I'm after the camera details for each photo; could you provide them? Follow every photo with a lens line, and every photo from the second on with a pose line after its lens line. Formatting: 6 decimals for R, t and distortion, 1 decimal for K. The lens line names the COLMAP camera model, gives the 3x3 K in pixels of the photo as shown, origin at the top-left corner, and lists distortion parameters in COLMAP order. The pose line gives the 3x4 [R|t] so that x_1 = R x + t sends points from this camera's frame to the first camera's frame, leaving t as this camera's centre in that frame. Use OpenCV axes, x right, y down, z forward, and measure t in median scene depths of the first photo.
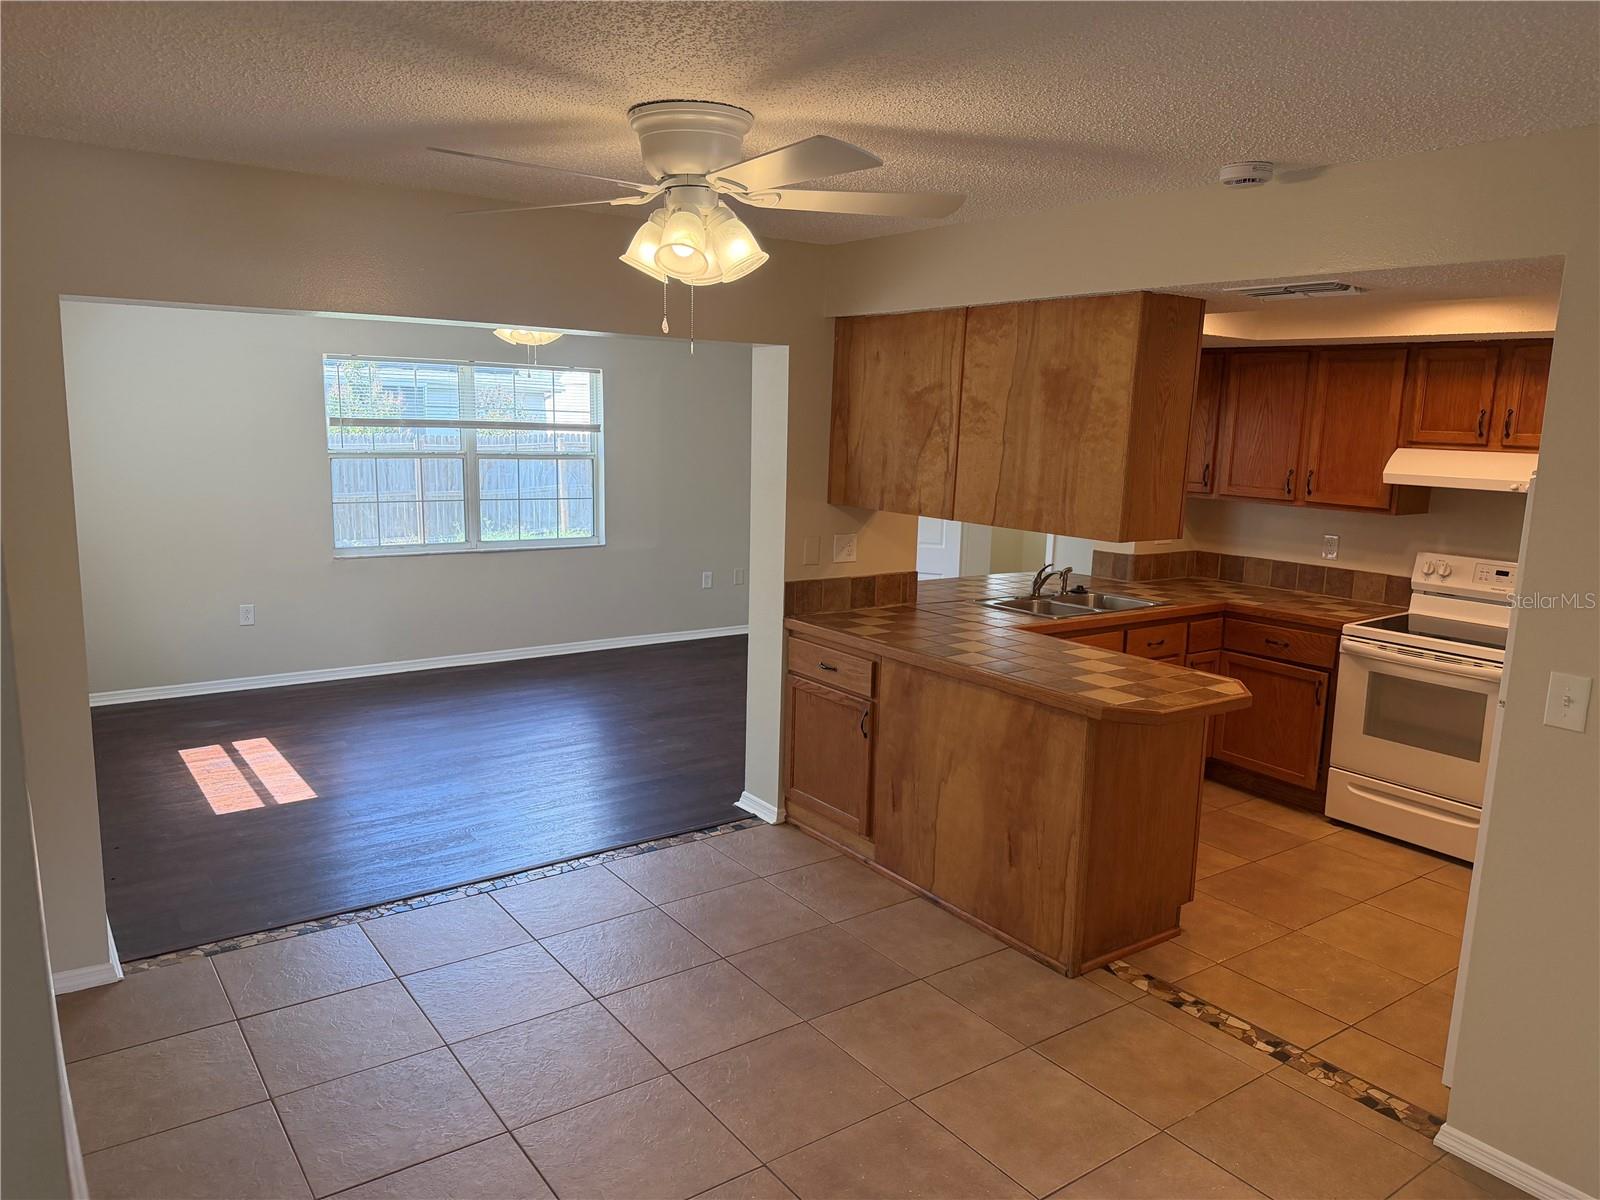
lens RADIAL K [[1122.4, 0, 787.6], [0, 1122.4, 600.6], [0, 0, 1]] dist [0.067741, -0.088802]
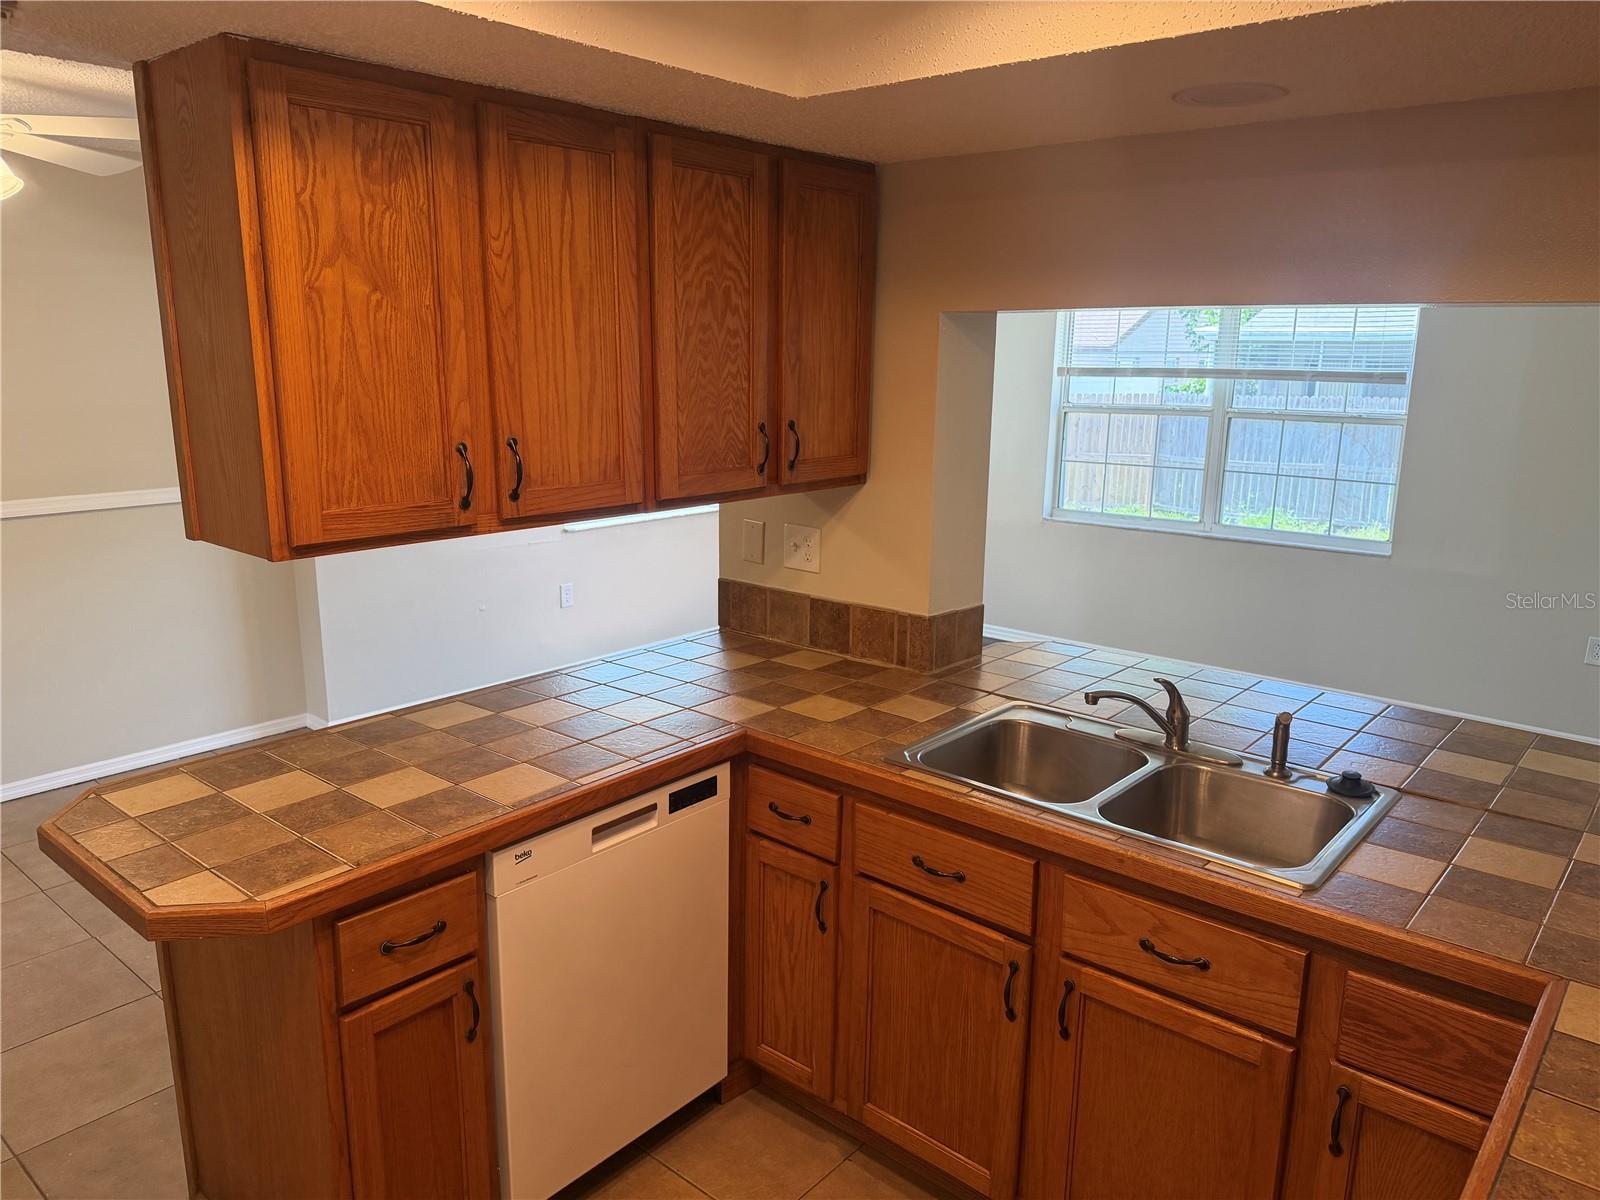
lens RADIAL K [[1122.4, 0, 807.8], [0, 1122.4, 595.3], [0, 0, 1]] dist [0.067741, -0.088802]
pose [[0.243439, 0.181511, -0.952781, 0.656948], [-0.163647, 0.975937, 0.144109, -0.112403], [0.956011, 0.120838, 0.267284, 0.830474]]
